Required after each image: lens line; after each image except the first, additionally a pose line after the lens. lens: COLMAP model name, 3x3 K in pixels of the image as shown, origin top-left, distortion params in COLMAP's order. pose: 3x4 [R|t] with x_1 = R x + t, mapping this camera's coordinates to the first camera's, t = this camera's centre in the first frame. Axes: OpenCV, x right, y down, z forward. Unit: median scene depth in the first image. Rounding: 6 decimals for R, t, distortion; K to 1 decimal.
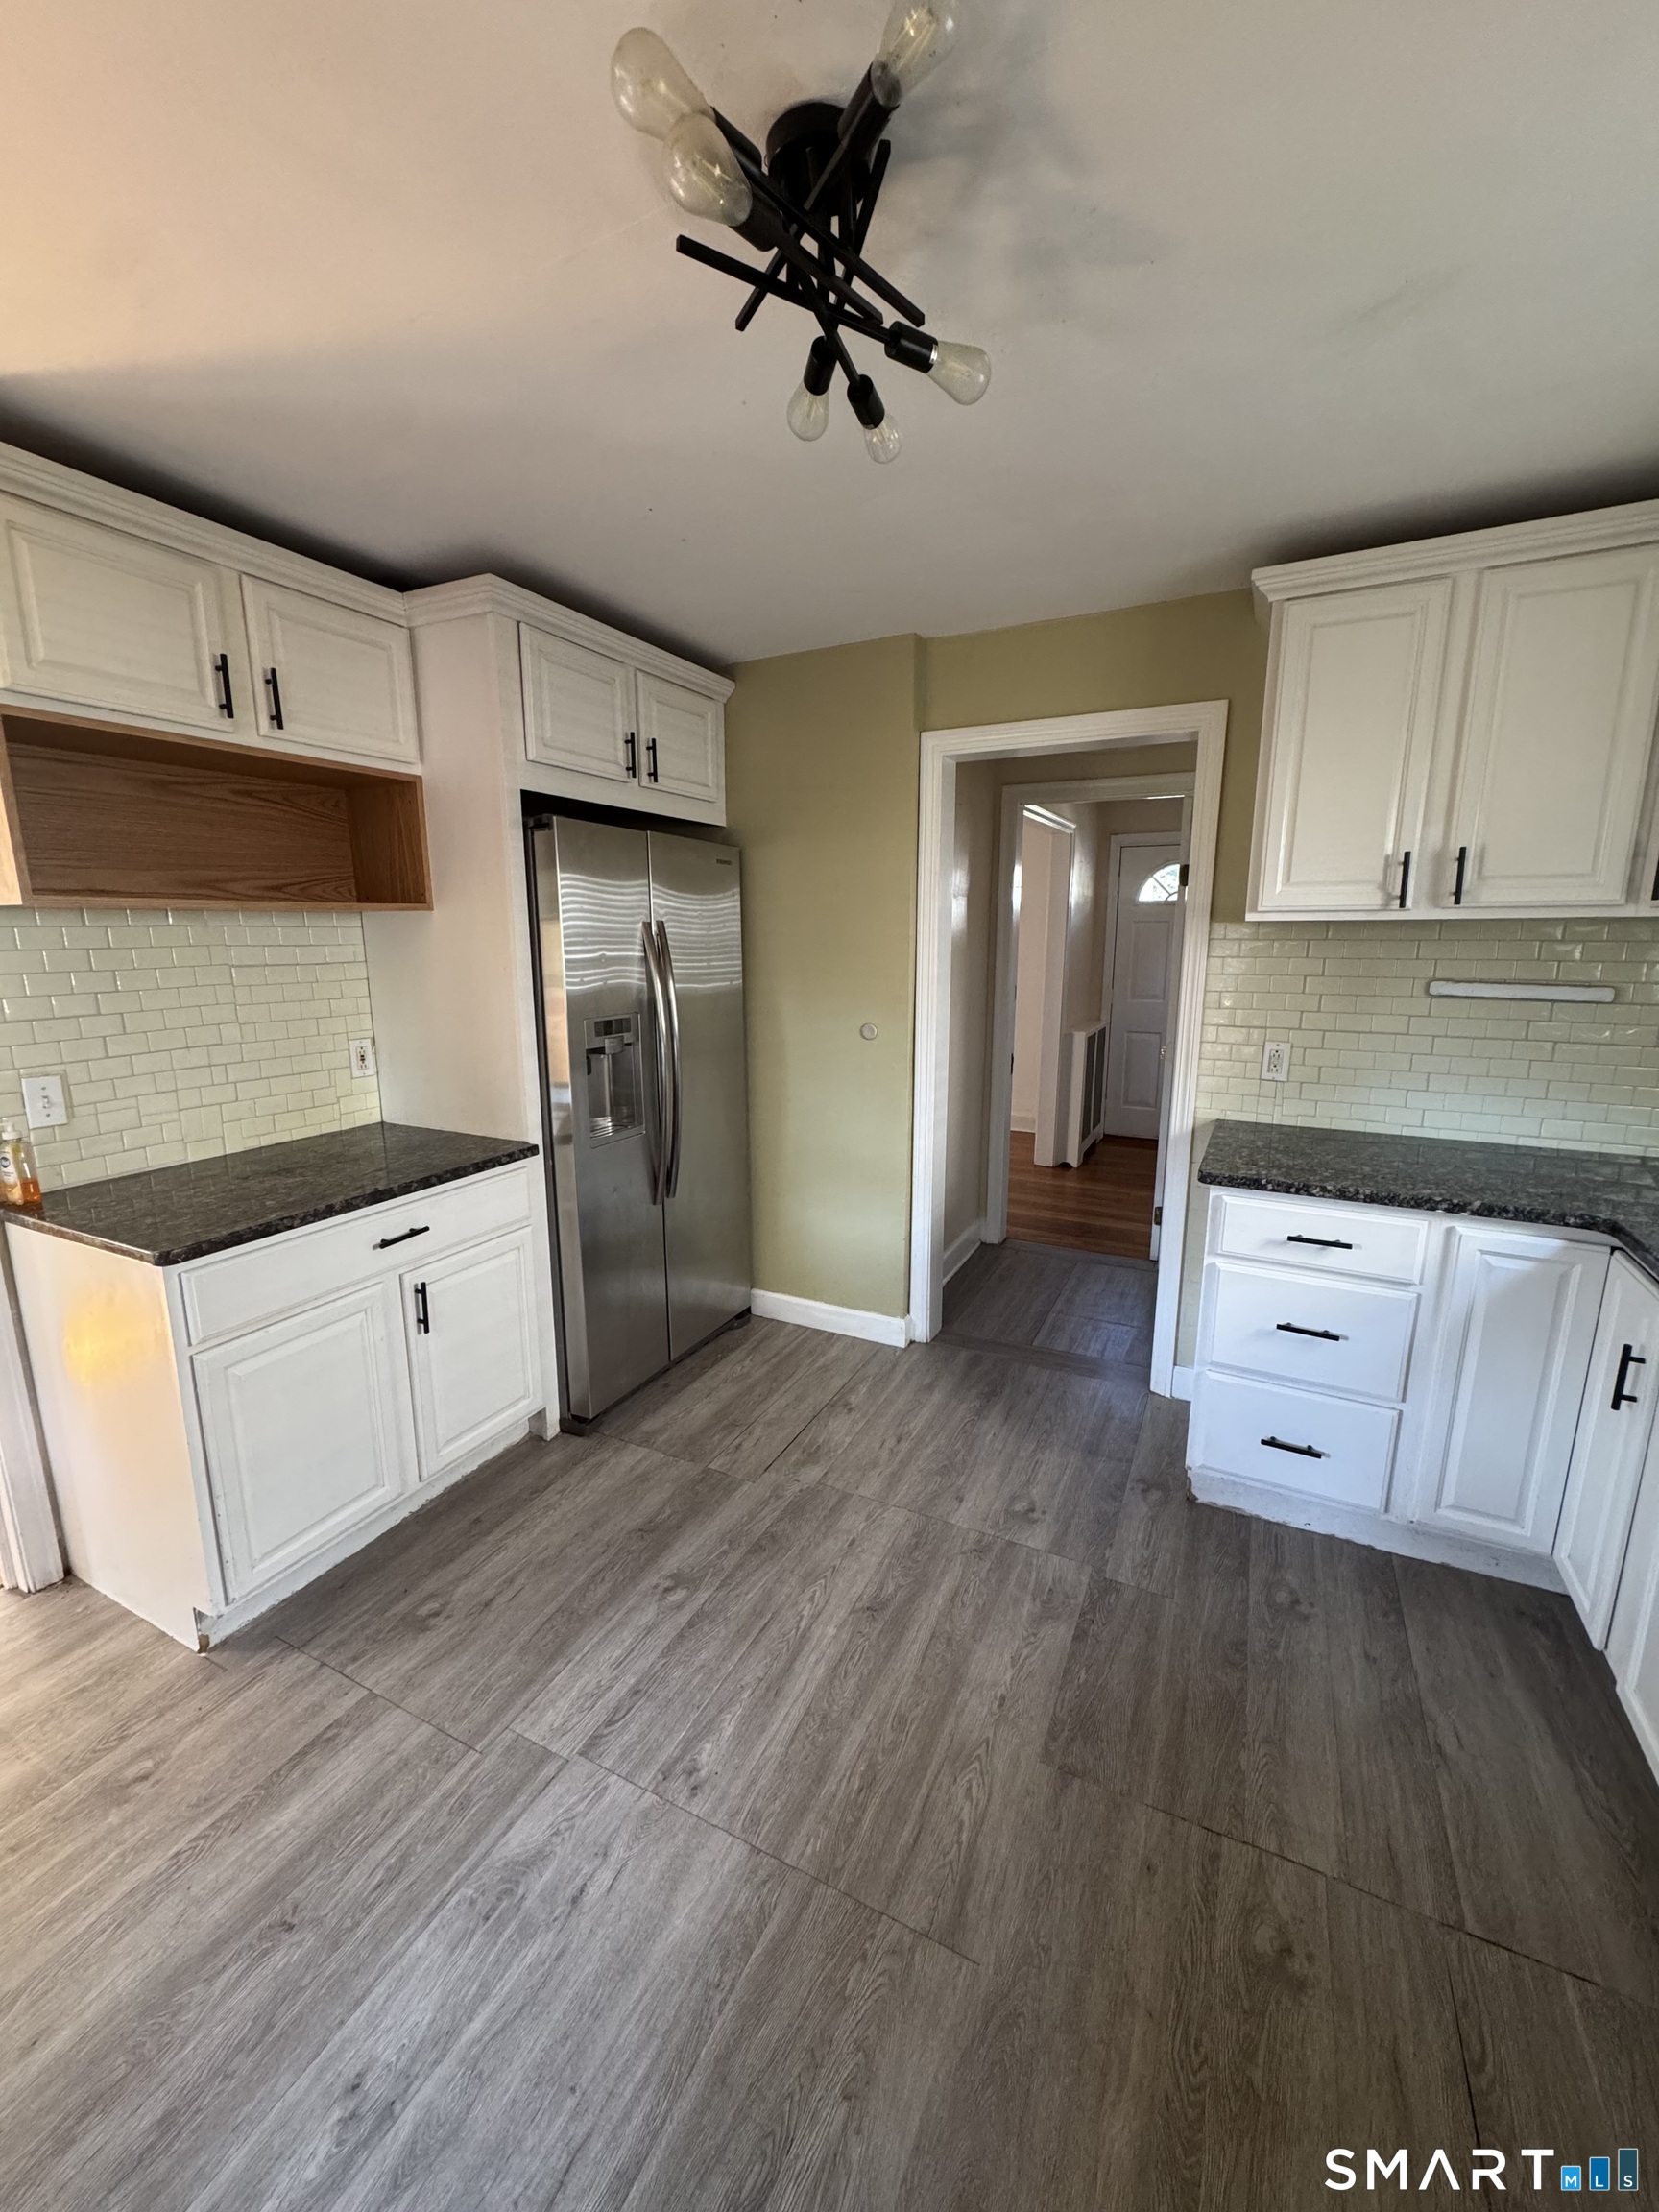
lens RADIAL K [[880.7, 0, 824.4], [0, 880.7, 1103.7], [0, 0, 1]] dist [0.002094, 0.000084]
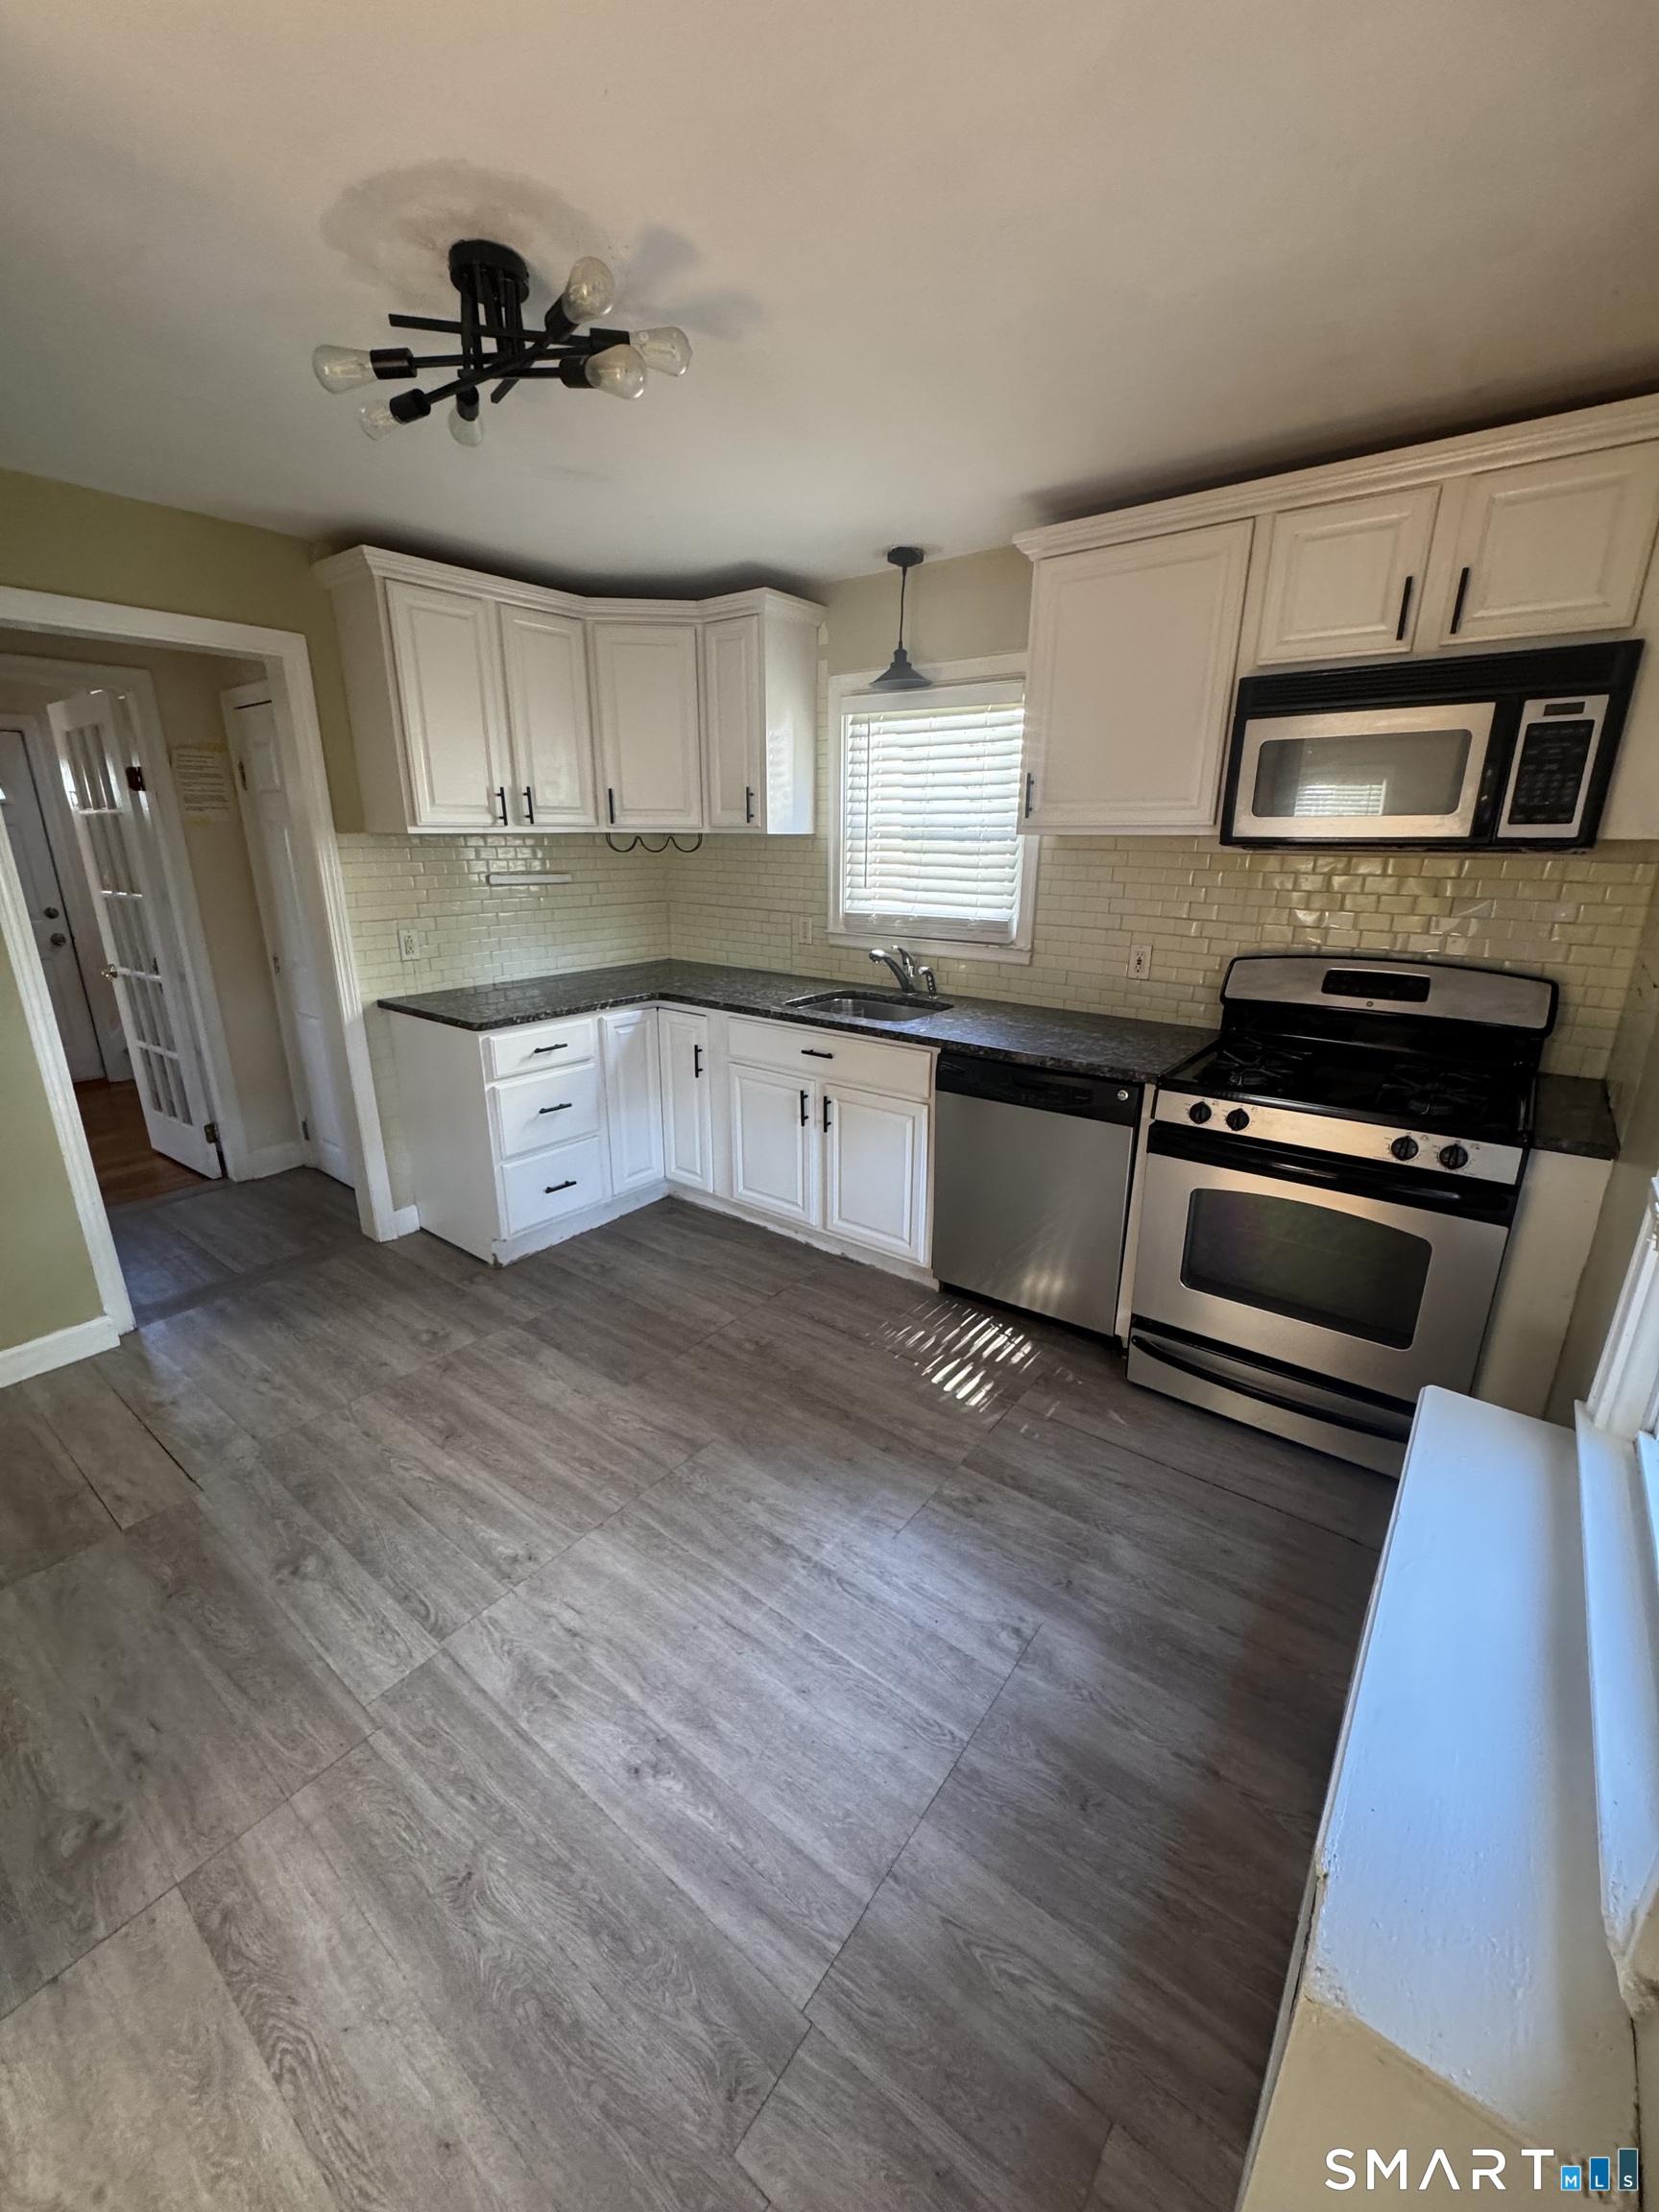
lens RADIAL K [[880.7, 0, 832.5], [0, 880.7, 1109.4], [0, 0, 1]] dist [0.002094, 0.000084]
pose [[0.187774, -0.291022, 0.938108, -0.843912], [0.186240, 0.948320, 0.256912, -0.047086], [-0.964394, 0.126472, 0.232270, 0.182815]]
